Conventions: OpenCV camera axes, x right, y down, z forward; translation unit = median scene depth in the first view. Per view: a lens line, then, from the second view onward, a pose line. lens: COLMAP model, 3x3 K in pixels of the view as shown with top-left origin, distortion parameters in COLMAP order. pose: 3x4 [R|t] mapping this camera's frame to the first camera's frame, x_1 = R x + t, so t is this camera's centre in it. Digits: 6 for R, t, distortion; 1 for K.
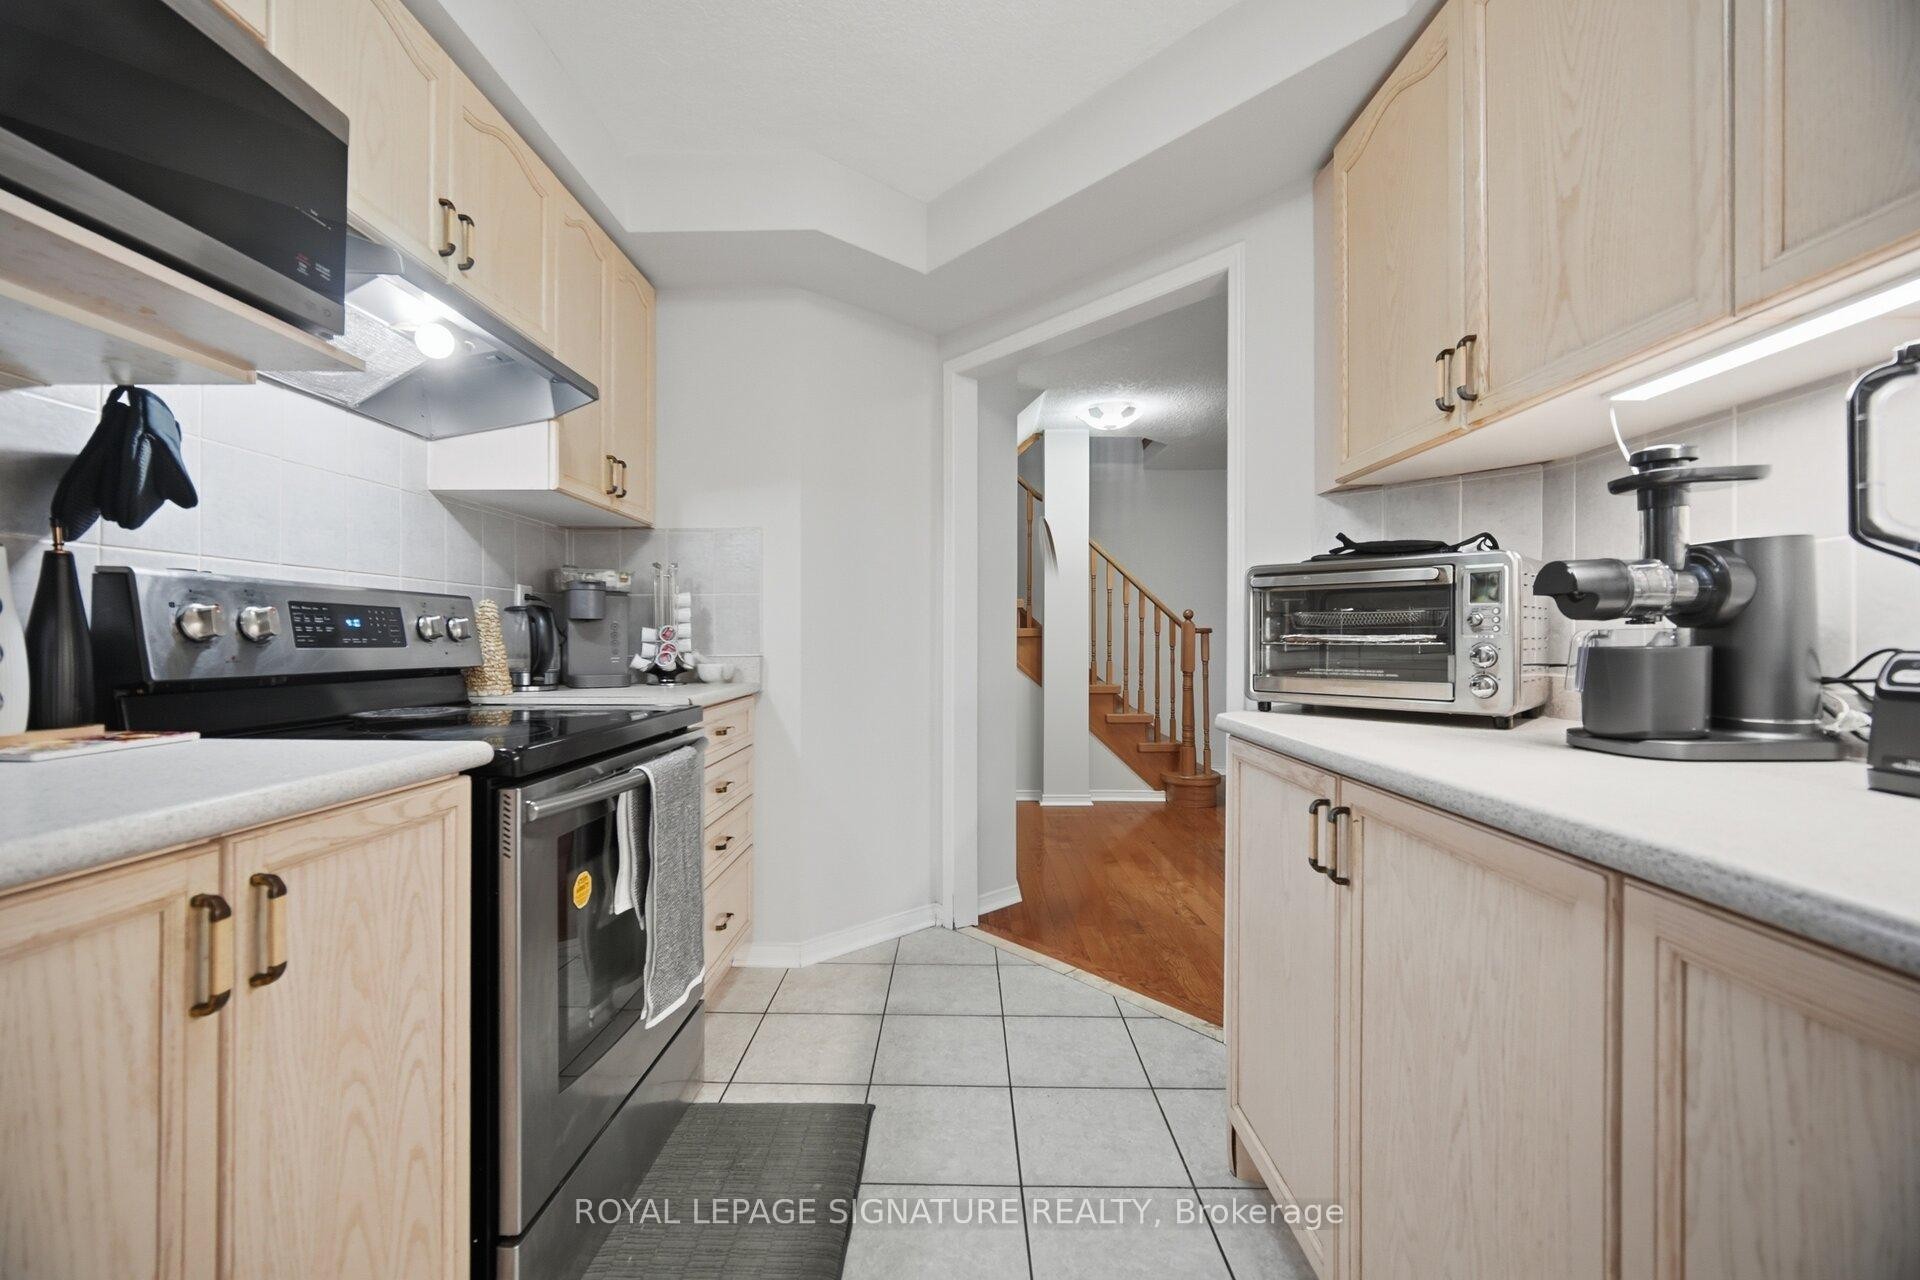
lens RADIAL K [[775.2, 0, 961.5], [0, 775.2, 645.4], [0, 0, 1]] dist [0.000625, 0.000623]
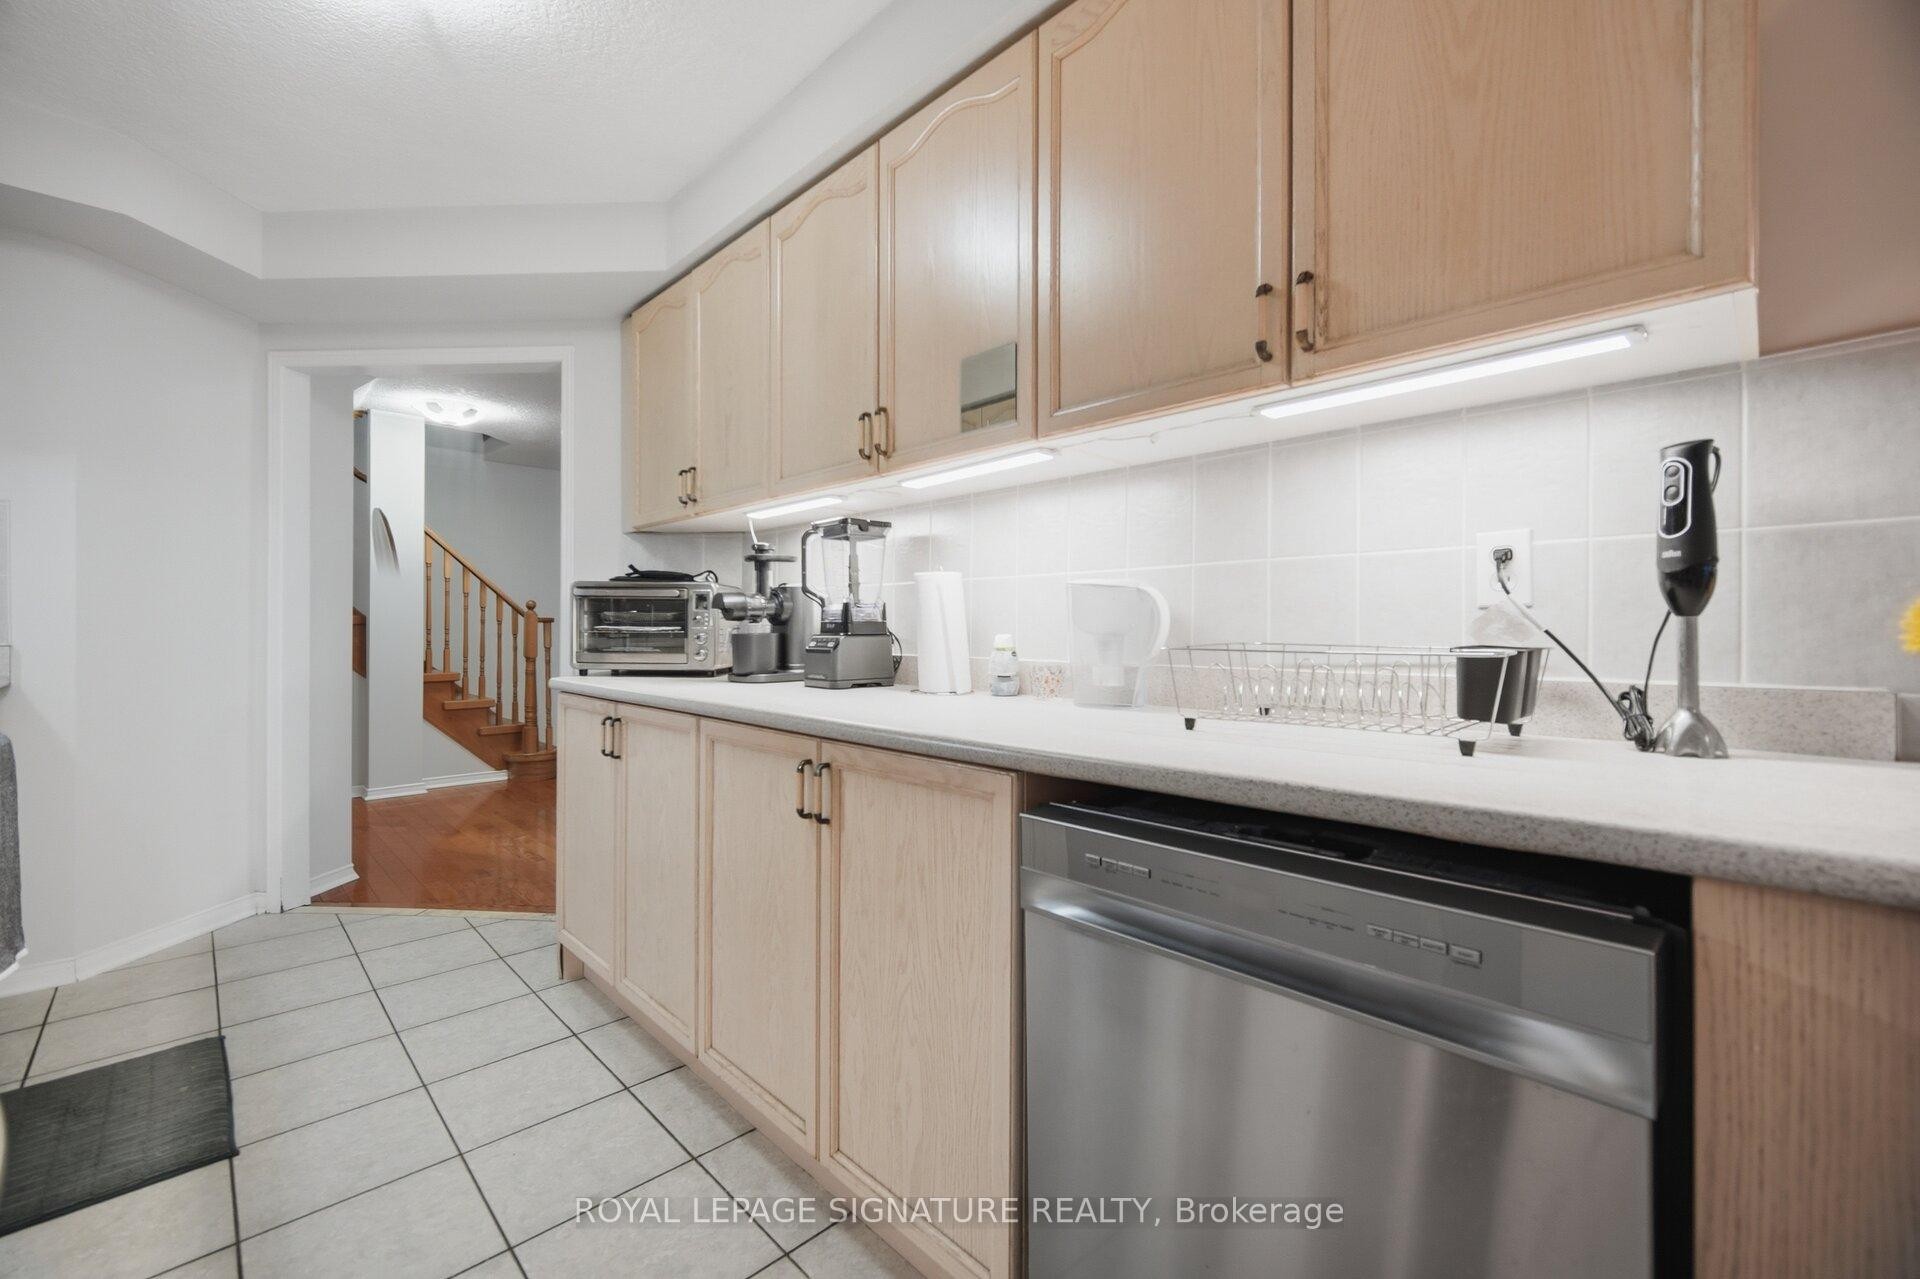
lens RADIAL K [[808.8, 0, 947.6], [0, 808.8, 629.1], [0, 0, 1]] dist [0.000067, -0.000141]
pose [[0.725022, 0.002812, 0.688720, -0.159290], [0.001238, 0.999985, -0.005387, 0.001326], [-0.688724, 0.004758, 0.725008, -0.550408]]
